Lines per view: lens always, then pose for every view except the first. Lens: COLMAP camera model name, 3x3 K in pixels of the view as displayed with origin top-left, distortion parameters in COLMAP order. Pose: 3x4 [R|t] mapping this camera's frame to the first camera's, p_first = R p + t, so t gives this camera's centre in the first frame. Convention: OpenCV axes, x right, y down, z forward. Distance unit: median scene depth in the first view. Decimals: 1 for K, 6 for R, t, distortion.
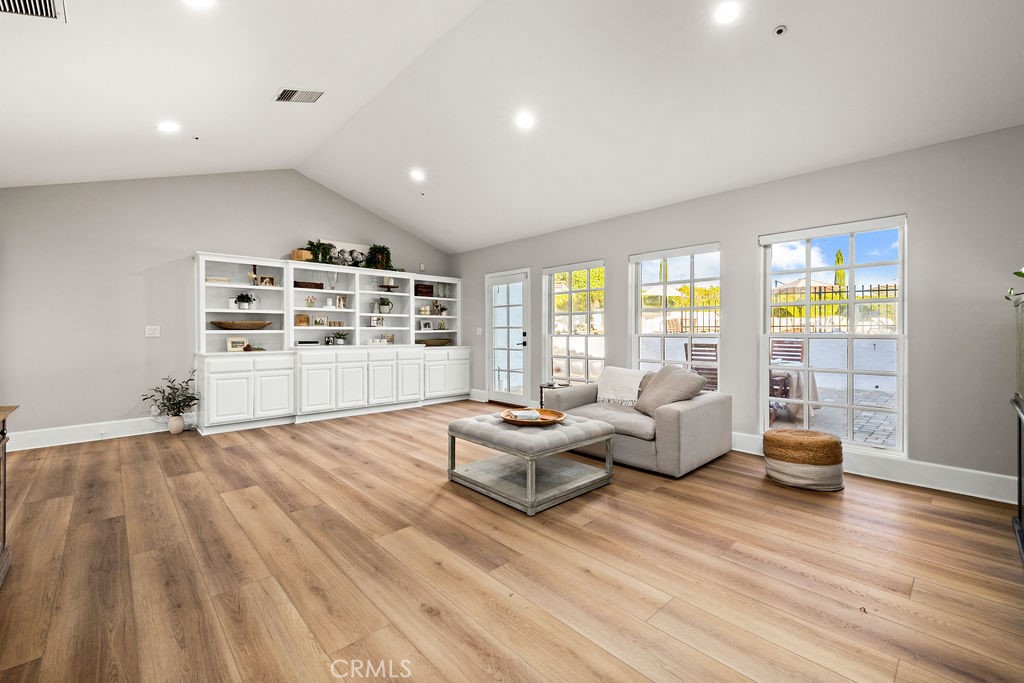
lens RADIAL K [[433.3, 0, 505.7], [0, 433.3, 333.5], [0, 0, 1]] dist [0.002621, -0.000432]
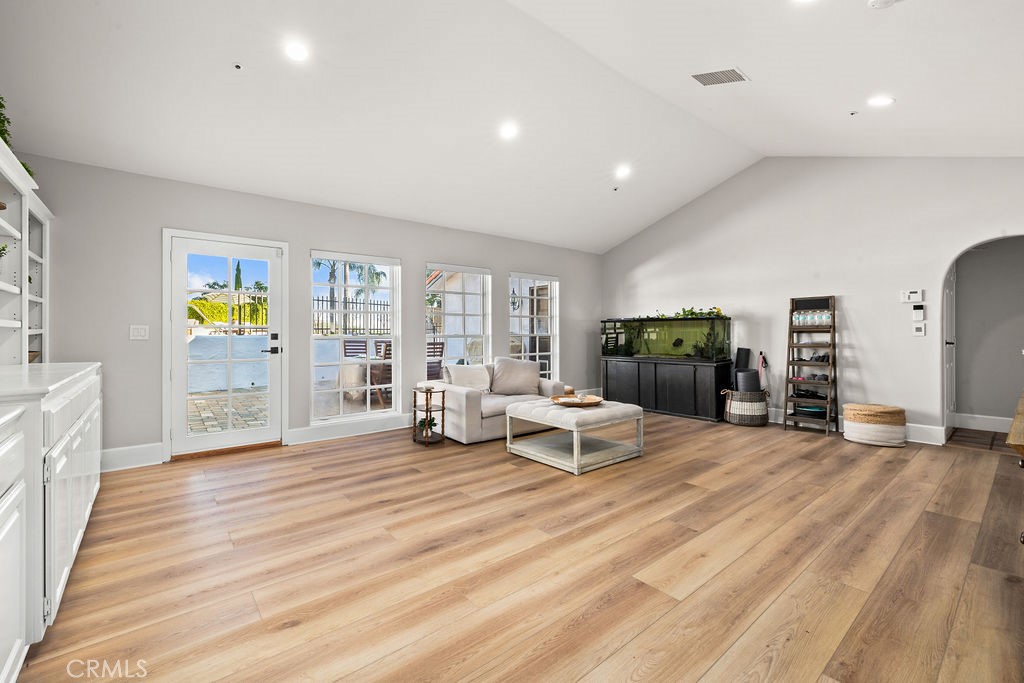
lens RADIAL K [[433.3, 0, 507.7], [0, 433.3, 335.2], [0, 0, 1]] dist [0.002621, -0.000432]
pose [[0.053057, -0.004259, 0.998582, -1.512946], [0.007176, 0.999967, 0.003883, -0.002547], [-0.998566, 0.006959, 0.053086, 1.434236]]
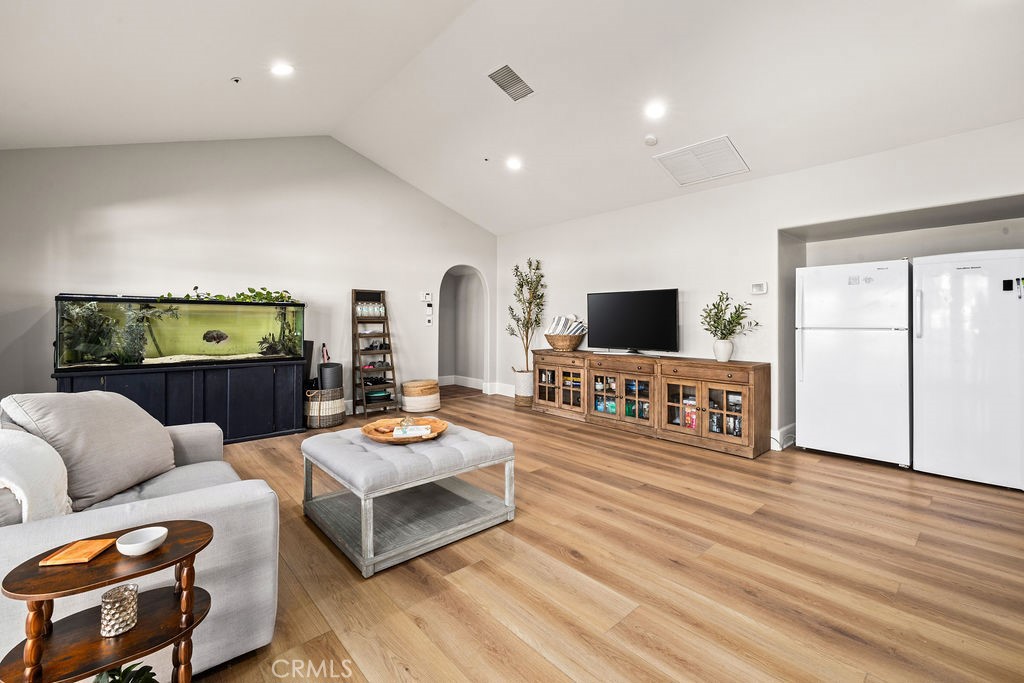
lens RADIAL K [[433.3, 0, 510.1], [0, 433.3, 331.3], [0, 0, 1]] dist [0.002621, -0.000432]
pose [[-0.999930, -0.003304, 0.011354, -0.171996], [-0.003068, 0.999780, 0.020754, -0.002850], [-0.011420, 0.020718, -0.999720, 2.251691]]
